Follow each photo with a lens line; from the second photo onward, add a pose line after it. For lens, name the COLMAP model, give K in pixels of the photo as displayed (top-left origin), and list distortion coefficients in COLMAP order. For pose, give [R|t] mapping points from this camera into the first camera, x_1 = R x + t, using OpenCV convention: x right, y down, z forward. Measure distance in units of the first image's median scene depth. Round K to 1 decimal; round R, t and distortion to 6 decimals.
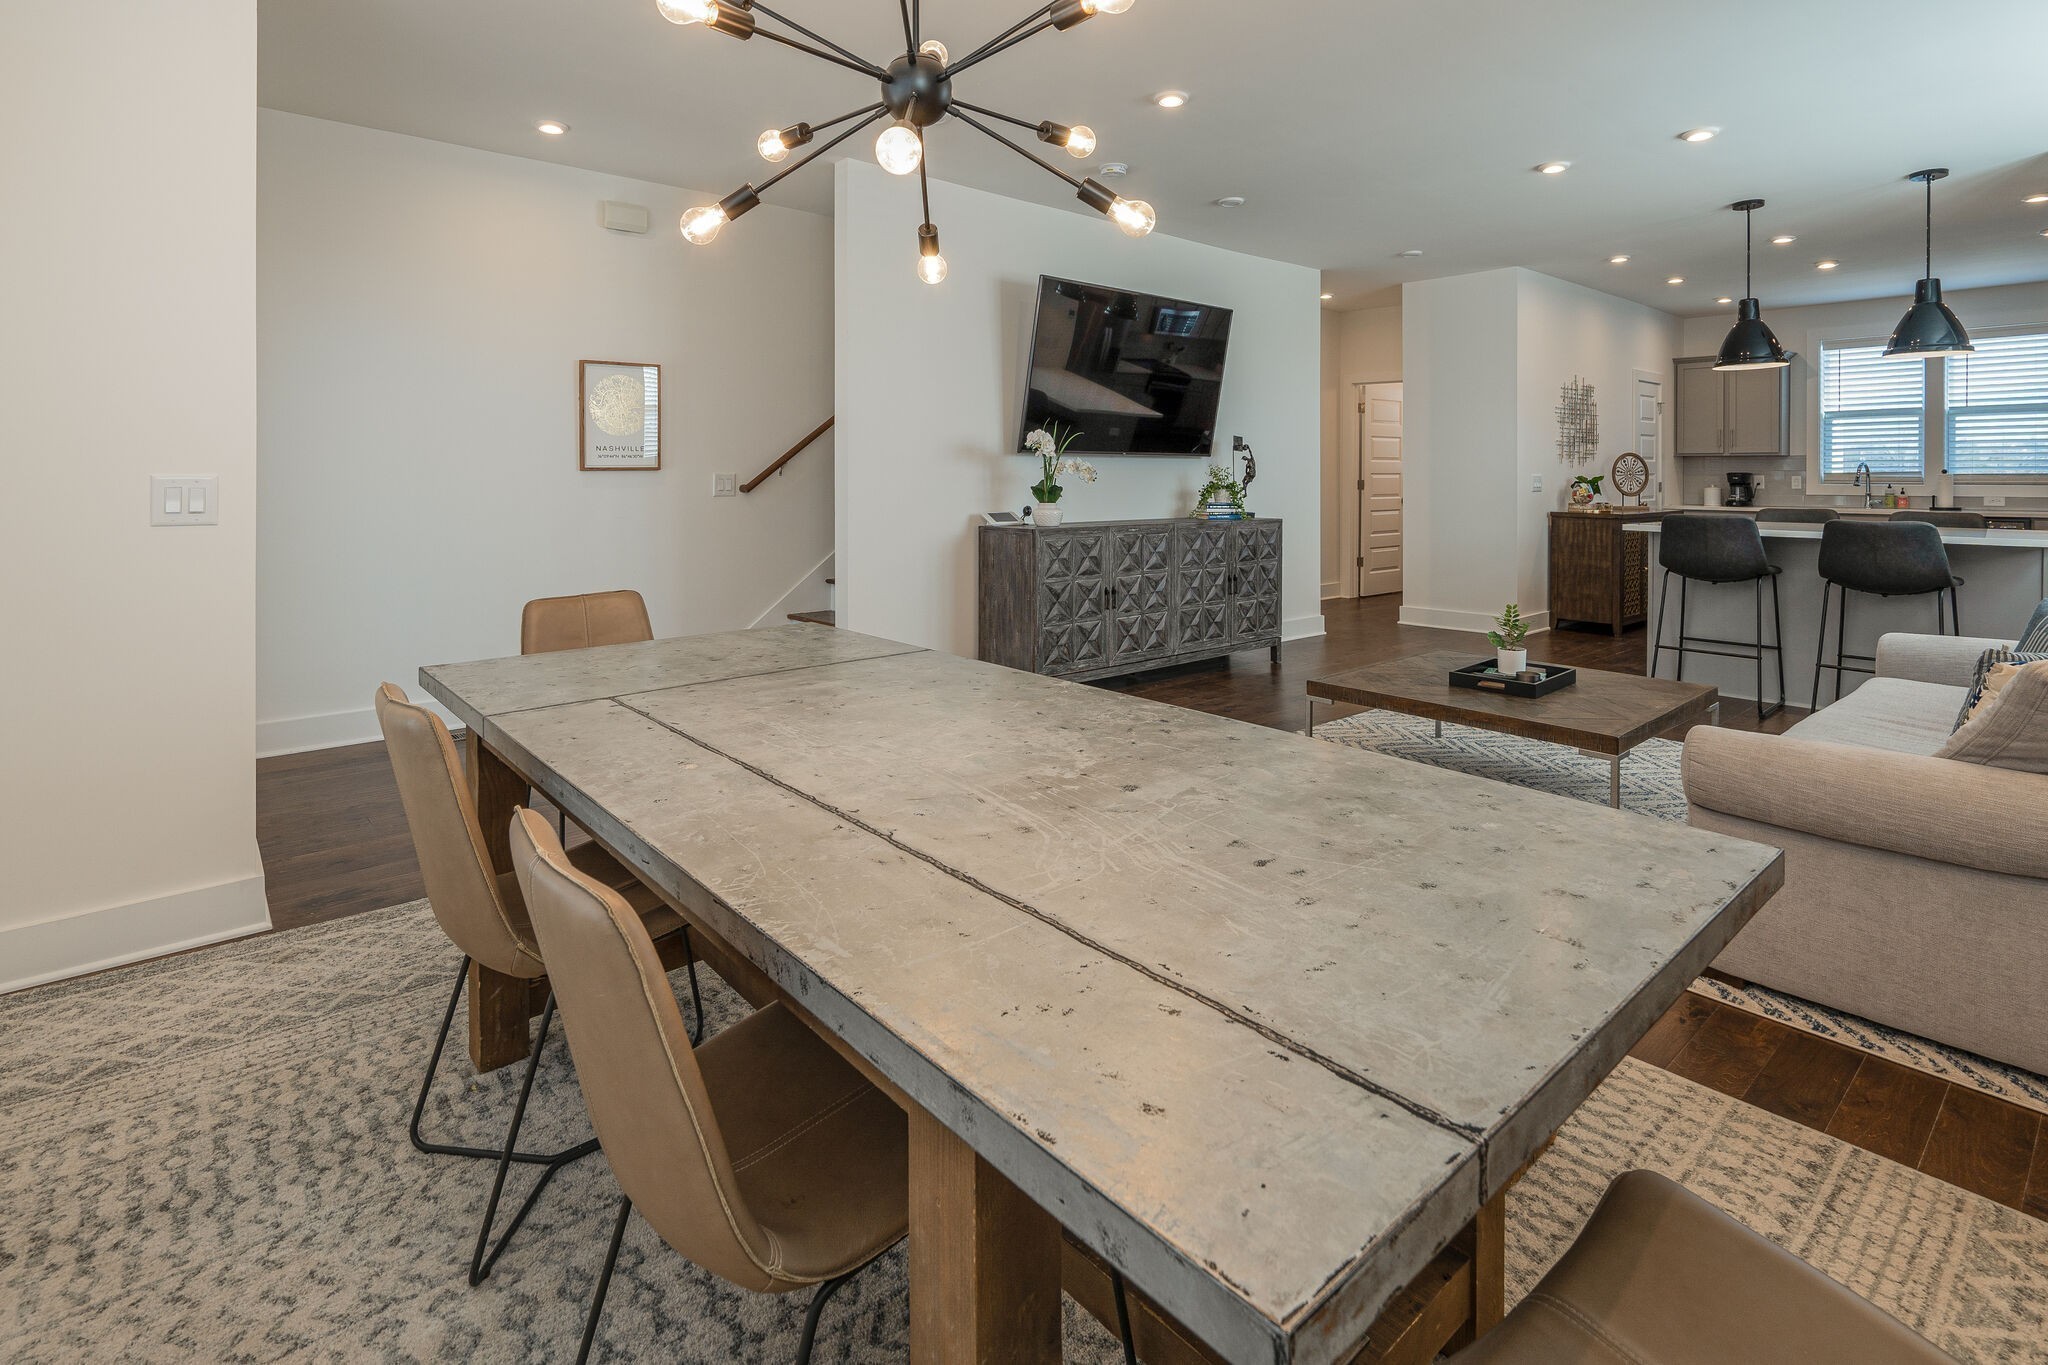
lens RADIAL K [[957.7, 0, 1022.8], [0, 957.7, 655.6], [0, 0, 1]] dist [0.000248, -0.000038]
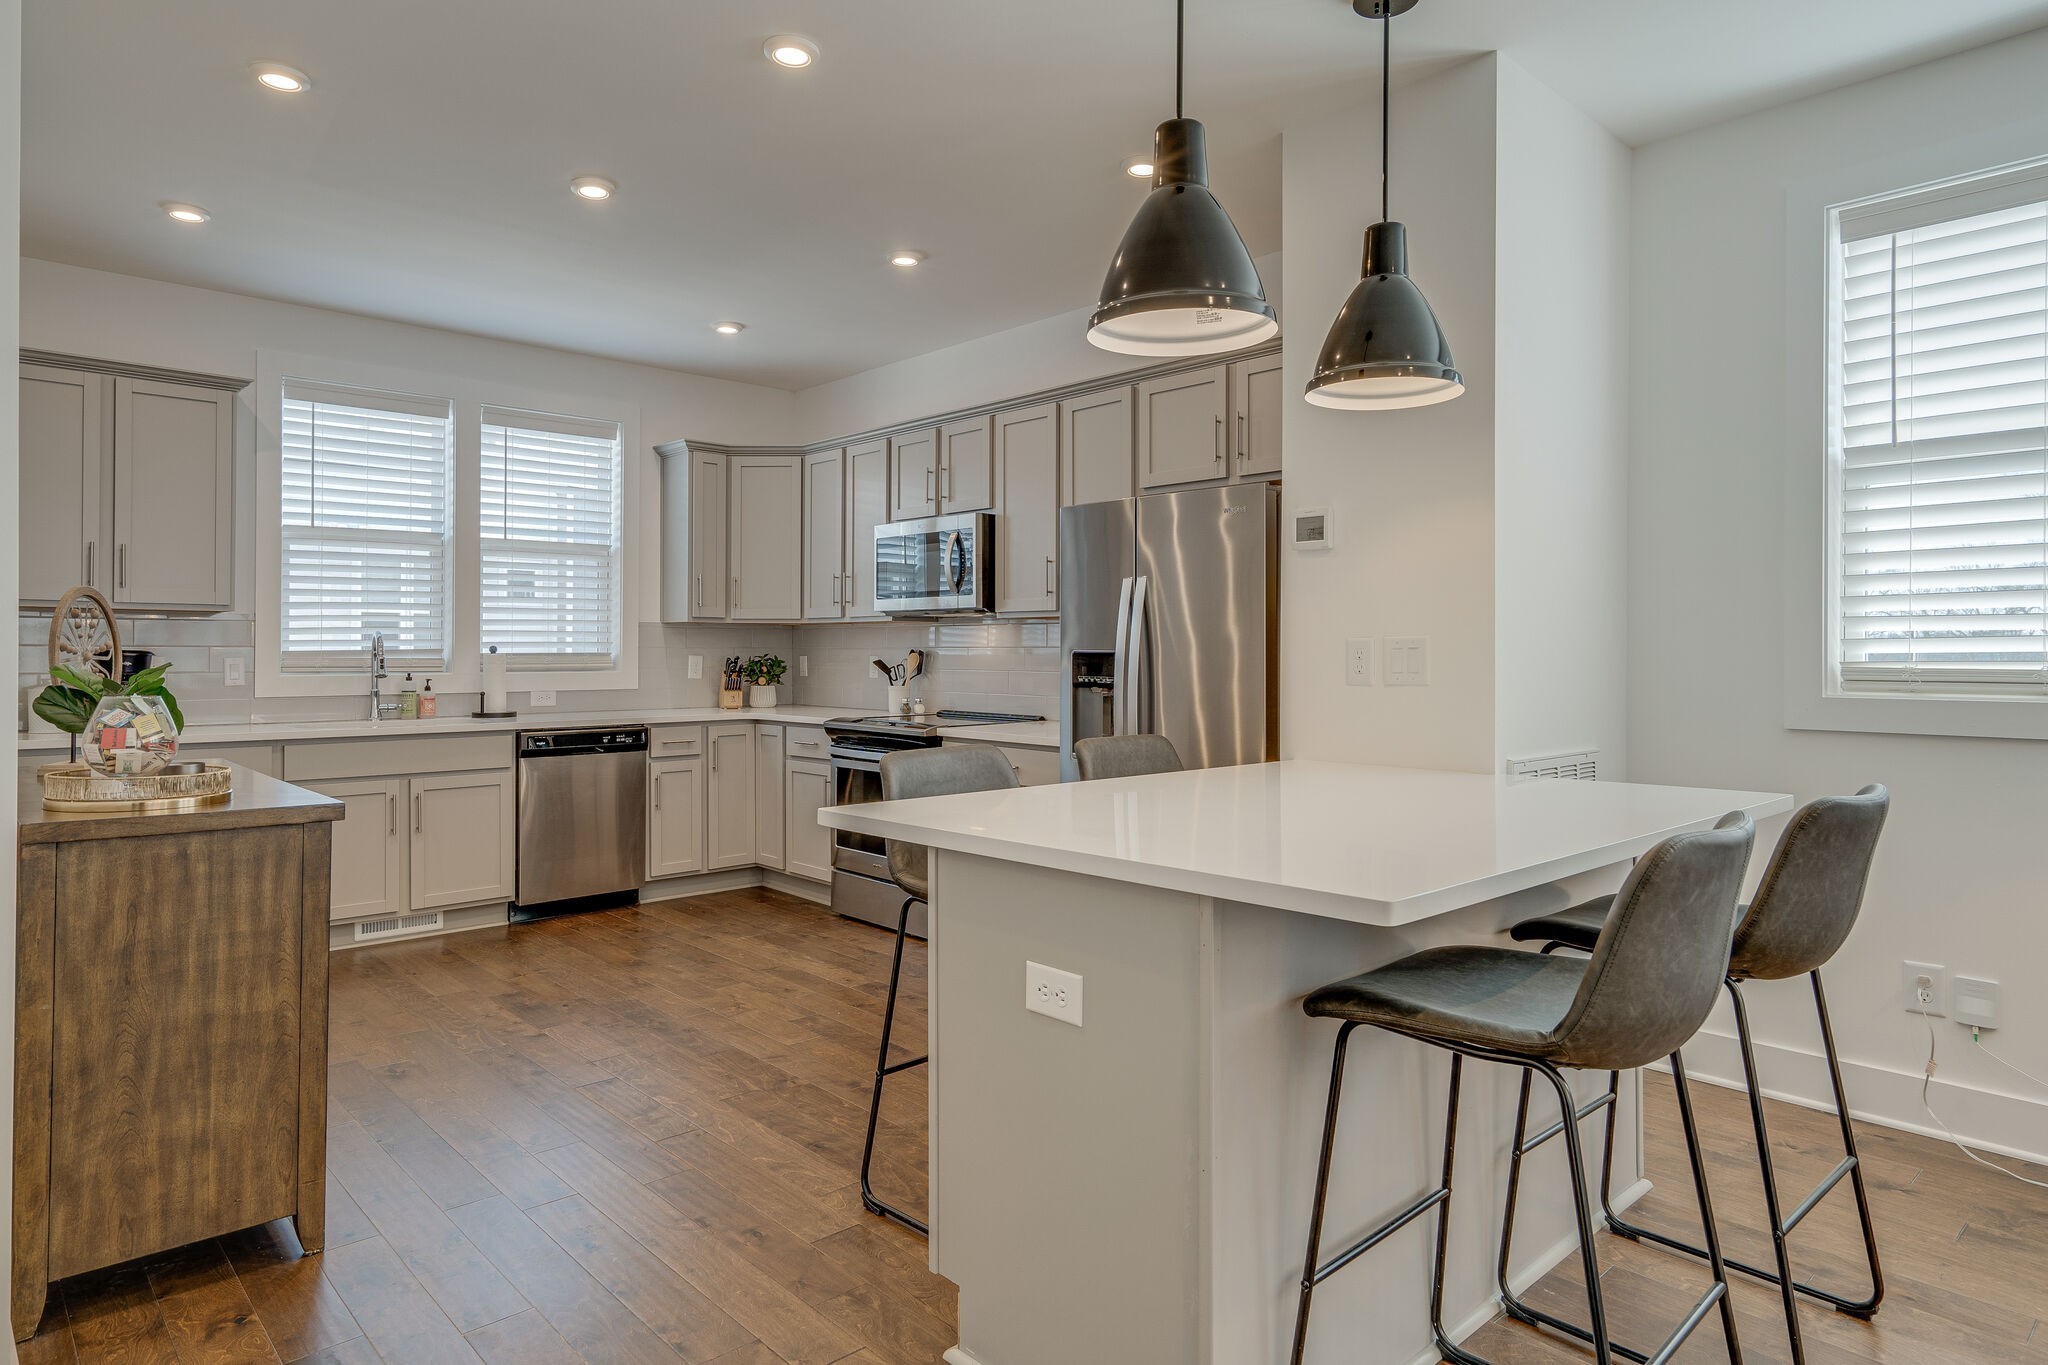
lens RADIAL K [[1164.3, 0, 1024.0], [0, 1164.3, 682.5], [0, 0, 1]] dist [0.002127, 0.000598]
pose [[-0.022598, -0.013598, 0.999652, 0.263770], [0.175691, 0.984292, 0.017361, -0.129507], [-0.984186, 0.176023, -0.019854, 0.701454]]
